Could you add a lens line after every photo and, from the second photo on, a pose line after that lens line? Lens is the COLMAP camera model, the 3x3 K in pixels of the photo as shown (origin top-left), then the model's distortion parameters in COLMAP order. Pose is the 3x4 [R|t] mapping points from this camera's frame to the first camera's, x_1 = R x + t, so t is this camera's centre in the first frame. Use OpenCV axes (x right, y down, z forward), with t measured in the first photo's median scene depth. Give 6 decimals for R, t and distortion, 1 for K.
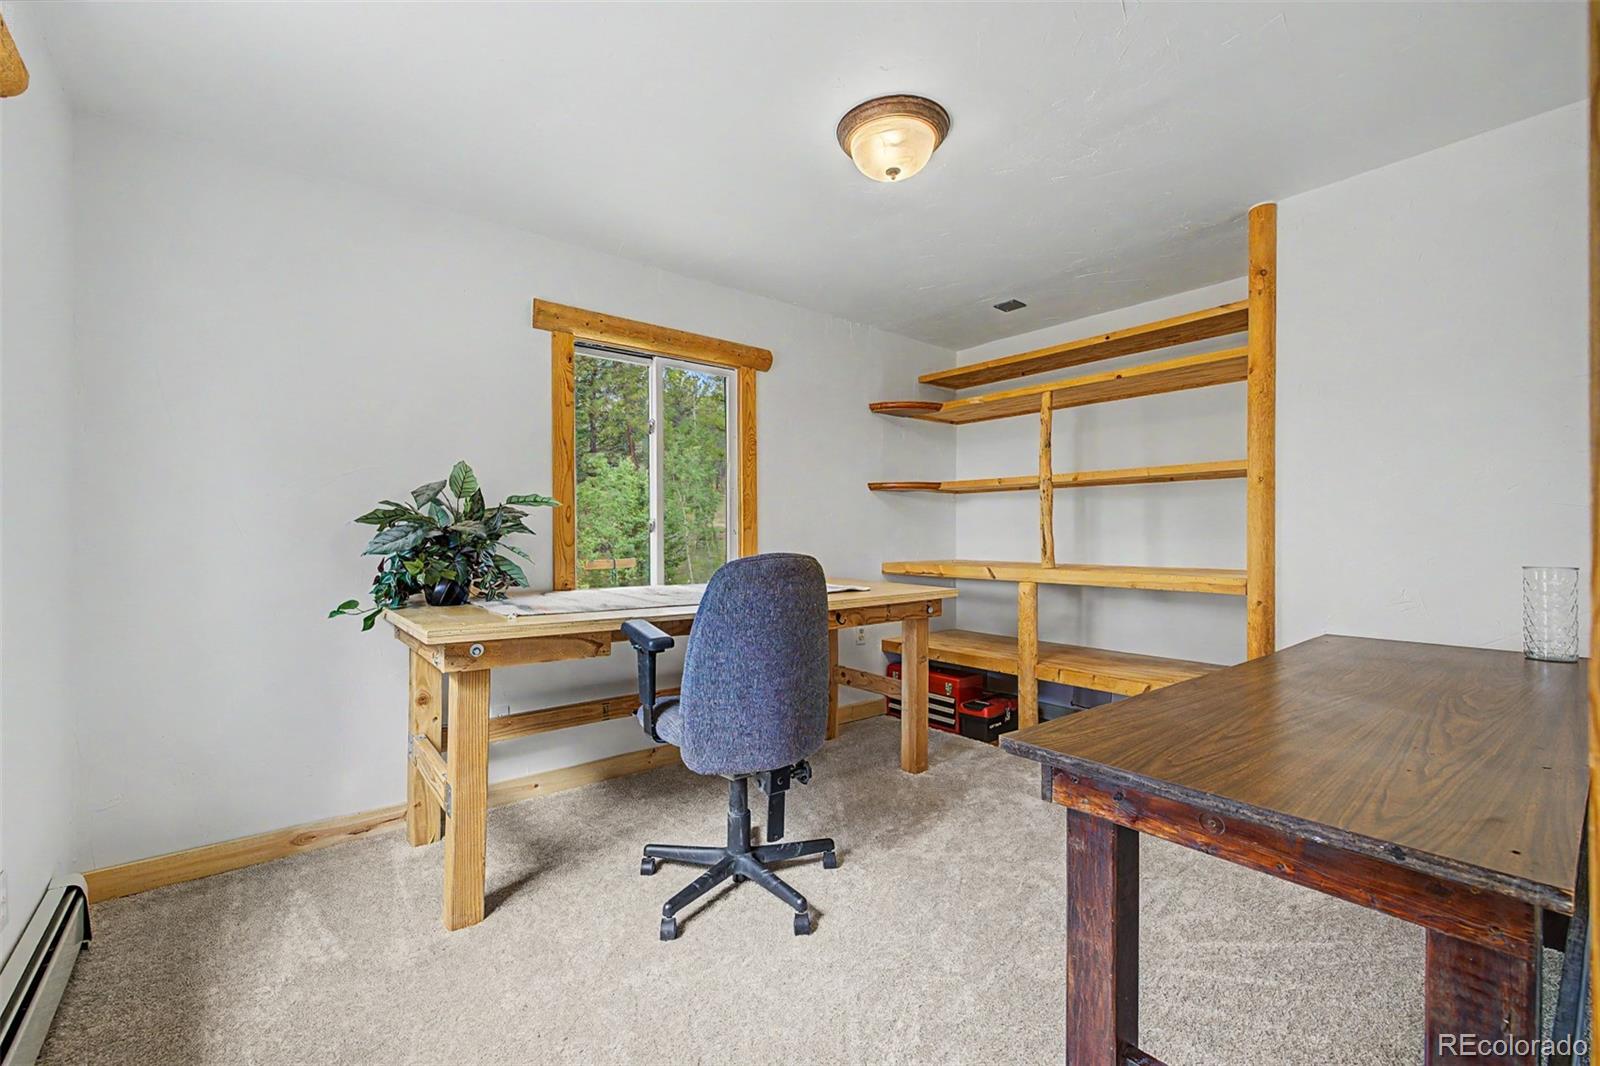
lens RADIAL K [[687.2, 0, 805.3], [0, 687.2, 537.9], [0, 0, 1]] dist [0.002860, -0.000029]
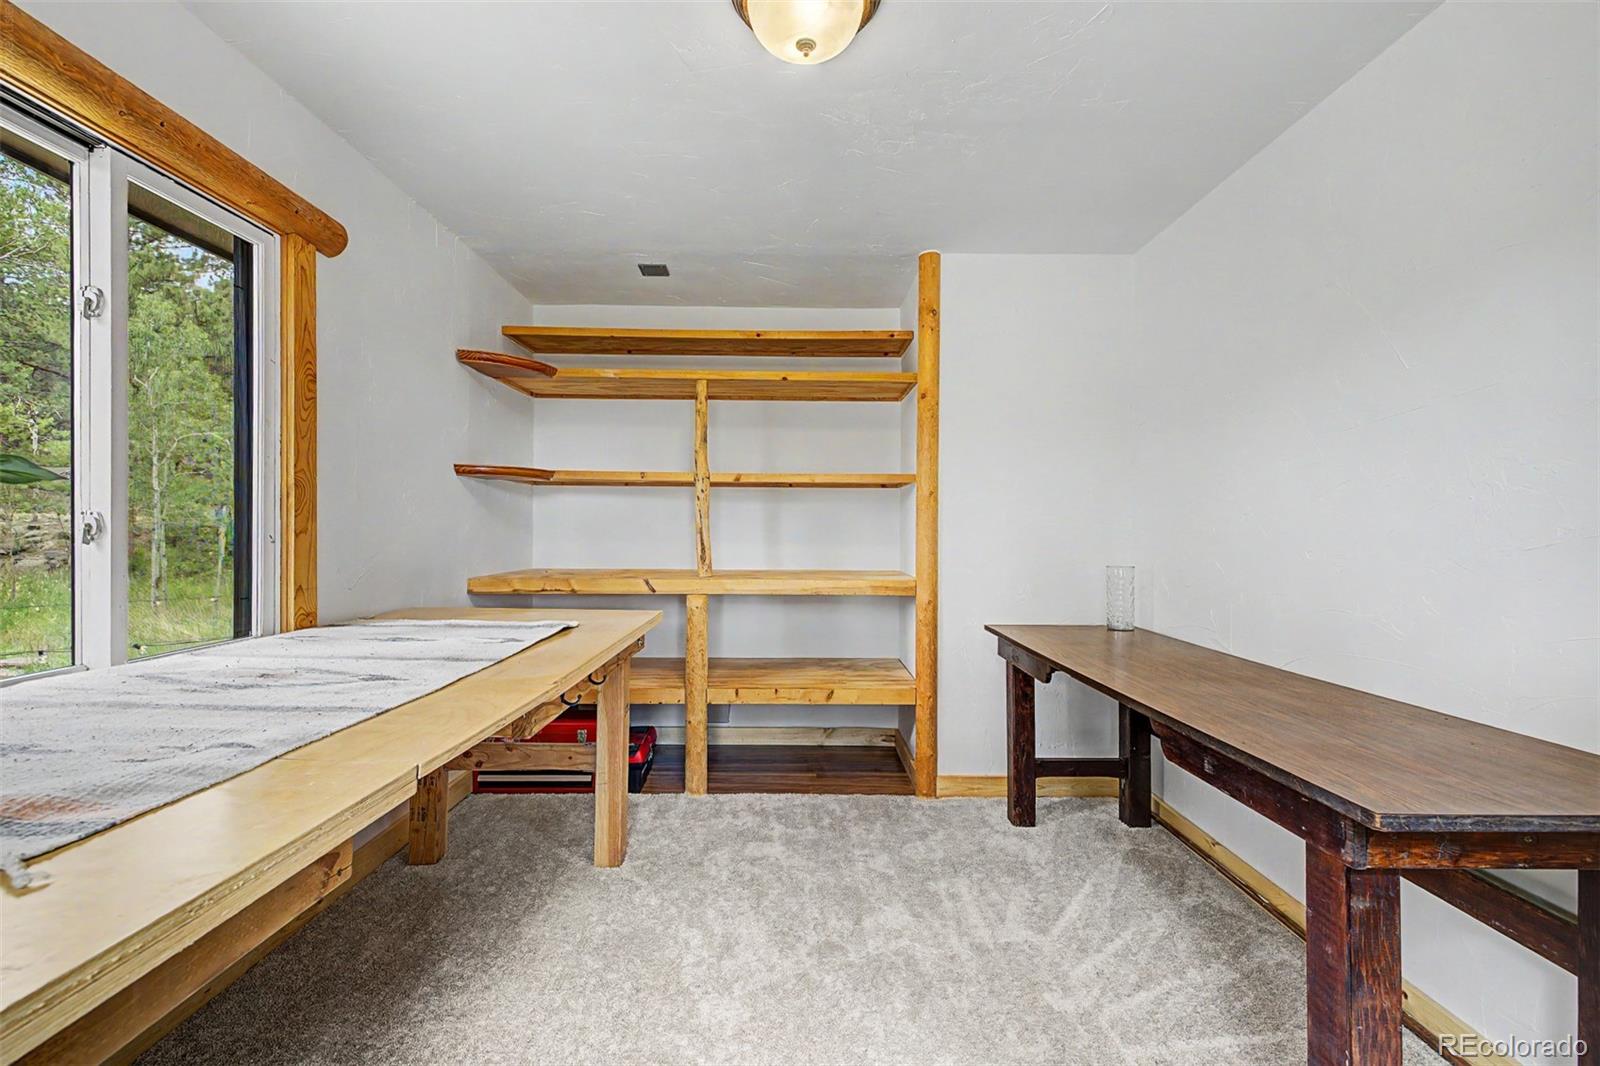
lens RADIAL K [[687.2, 0, 804.2], [0, 687.2, 529.1], [0, 0, 1]] dist [0.002860, -0.000029]
pose [[0.621076, 0.004086, 0.783740, -0.265404], [-0.003903, 0.999990, -0.002121, -0.016464], [-0.783741, -0.001741, 0.621085, 0.341775]]
